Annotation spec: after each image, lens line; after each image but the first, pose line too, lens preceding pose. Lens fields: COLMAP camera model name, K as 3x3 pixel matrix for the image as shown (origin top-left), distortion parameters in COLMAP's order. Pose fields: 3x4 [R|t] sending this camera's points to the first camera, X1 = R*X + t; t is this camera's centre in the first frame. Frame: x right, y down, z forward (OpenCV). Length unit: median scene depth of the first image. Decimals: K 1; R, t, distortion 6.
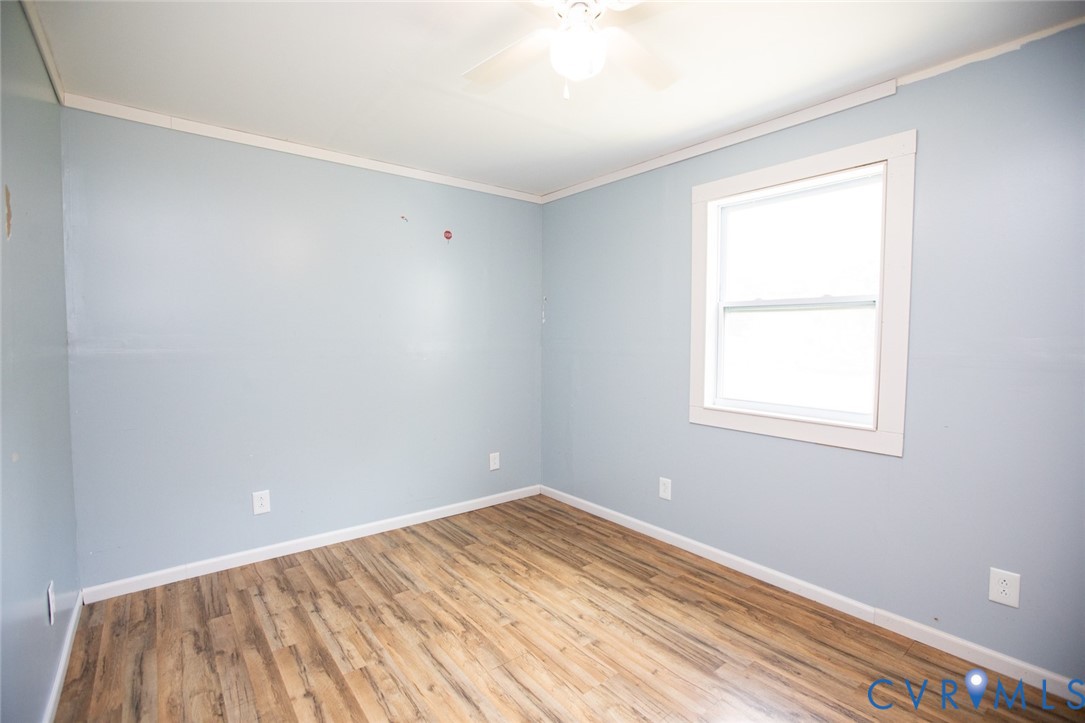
lens RADIAL K [[499.6, 0, 542.1], [0, 499.6, 356.6], [0, 0, 1]] dist [-0.001613, -0.000195]
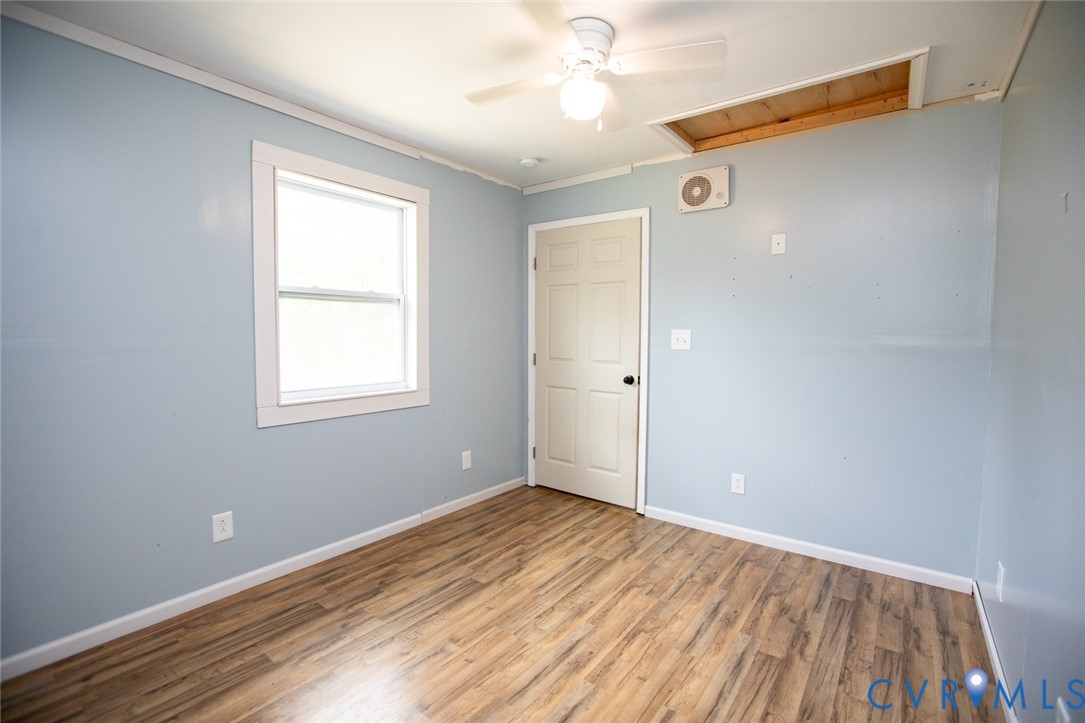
lens RADIAL K [[494.4, 0, 535.6], [0, 494.4, 358.5], [0, 0, 1]] dist [-0.055997, 0.022726]
pose [[-0.231366, -0.058514, 0.971106, -0.763870], [0.030527, 0.997261, 0.067363, -0.029635], [-0.972388, 0.045231, -0.228946, 0.975250]]
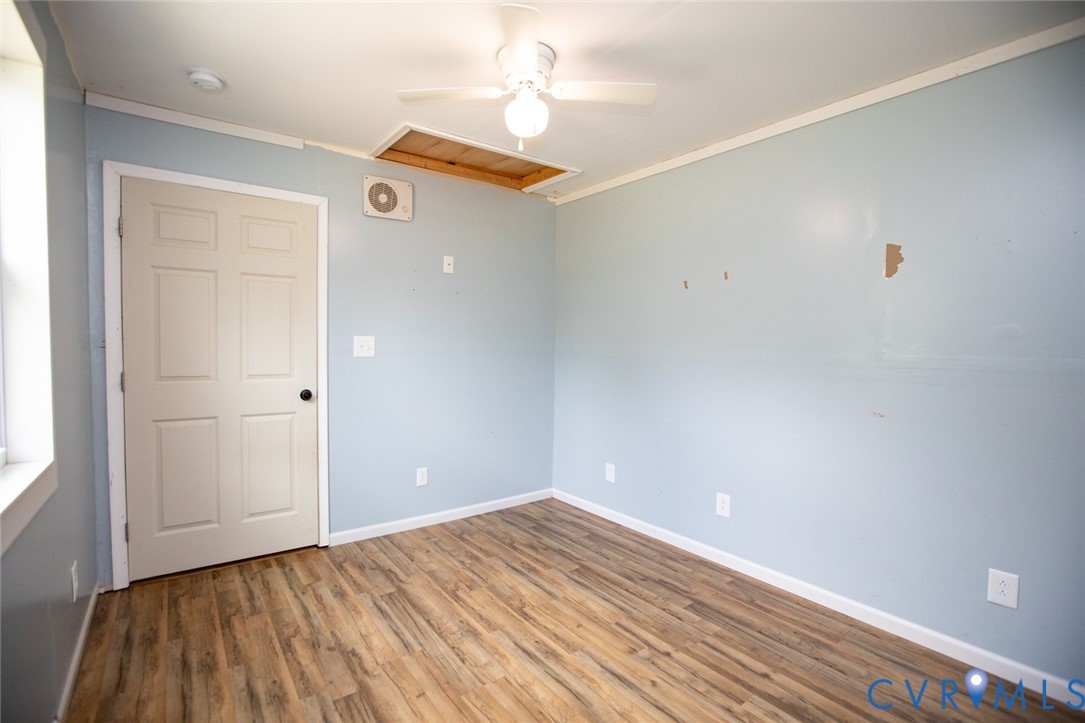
lens RADIAL K [[494.4, 0, 535.6], [0, 494.4, 358.5], [0, 0, 1]] dist [-0.055997, 0.022726]
pose [[-0.999052, -0.017269, 0.039960, -0.008976], [-0.014308, 0.997213, 0.073225, -0.048328], [-0.041113, 0.072584, -0.996515, 1.578679]]
